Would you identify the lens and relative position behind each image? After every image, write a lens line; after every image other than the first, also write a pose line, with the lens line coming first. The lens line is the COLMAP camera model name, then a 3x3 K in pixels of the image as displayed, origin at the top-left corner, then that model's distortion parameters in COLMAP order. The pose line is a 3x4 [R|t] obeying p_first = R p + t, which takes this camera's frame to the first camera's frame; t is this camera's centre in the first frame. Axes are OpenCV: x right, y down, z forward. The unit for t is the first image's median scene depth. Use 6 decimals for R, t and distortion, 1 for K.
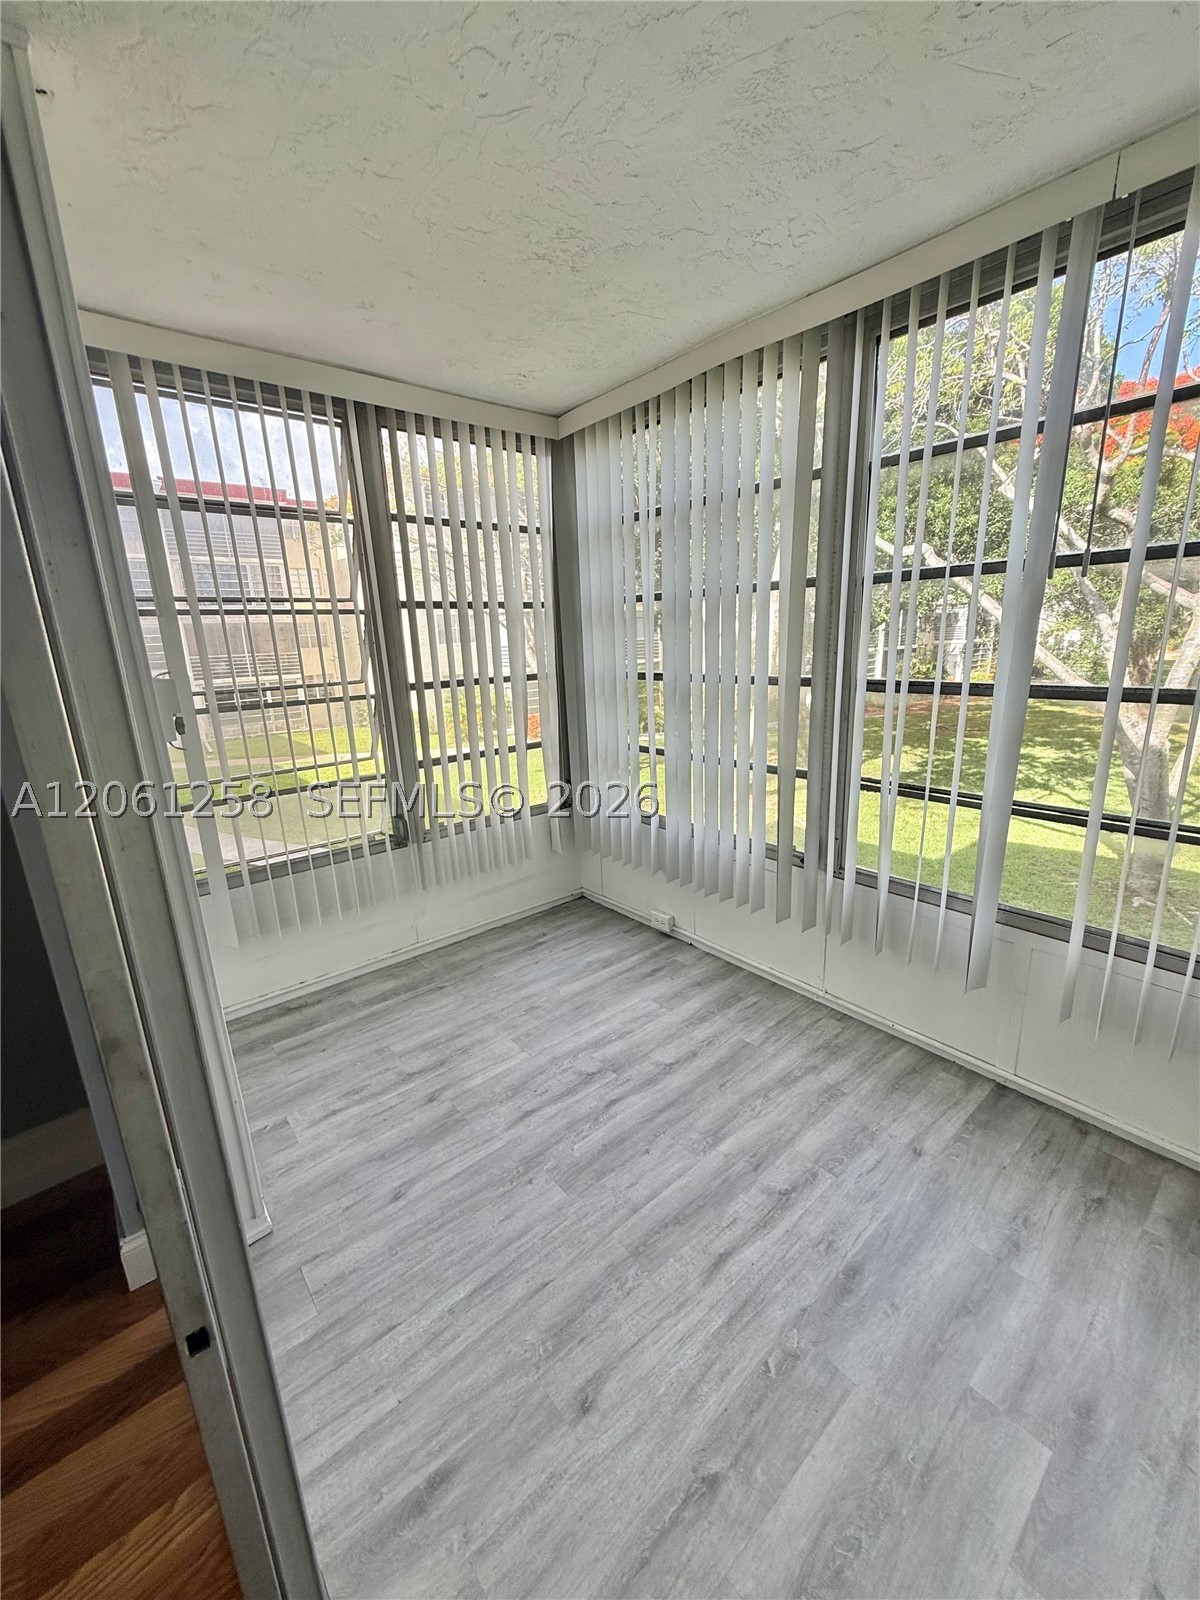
lens RADIAL K [[635.5, 0, 601.0], [0, 635.5, 795.6], [0, 0, 1]] dist [0.000102, -0.000152]
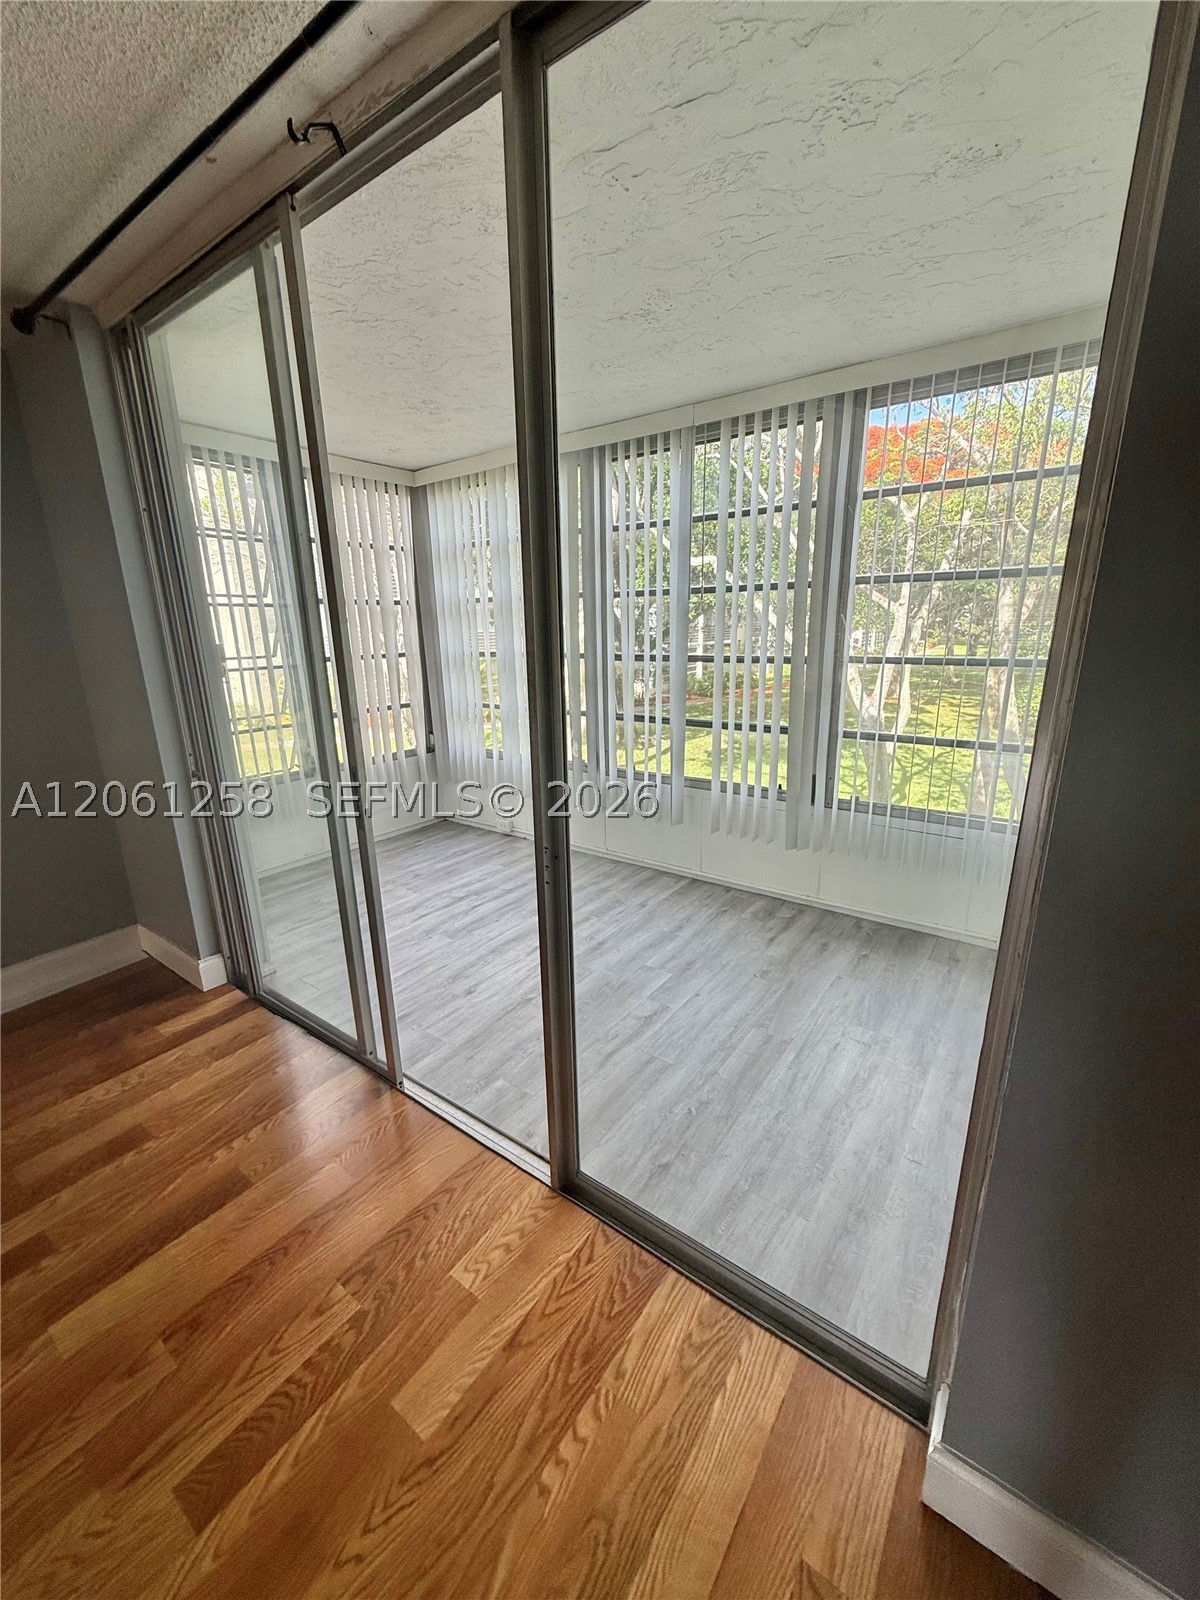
lens RADIAL K [[635.5, 0, 601.0], [0, 635.5, 795.6], [0, 0, 1]] dist [0.000102, -0.000152]
pose [[0.970788, -0.046073, 0.235476, -0.039770], [0.043899, 0.998931, 0.014467, 0.172923], [-0.235891, -0.003707, 0.971773, -0.654785]]
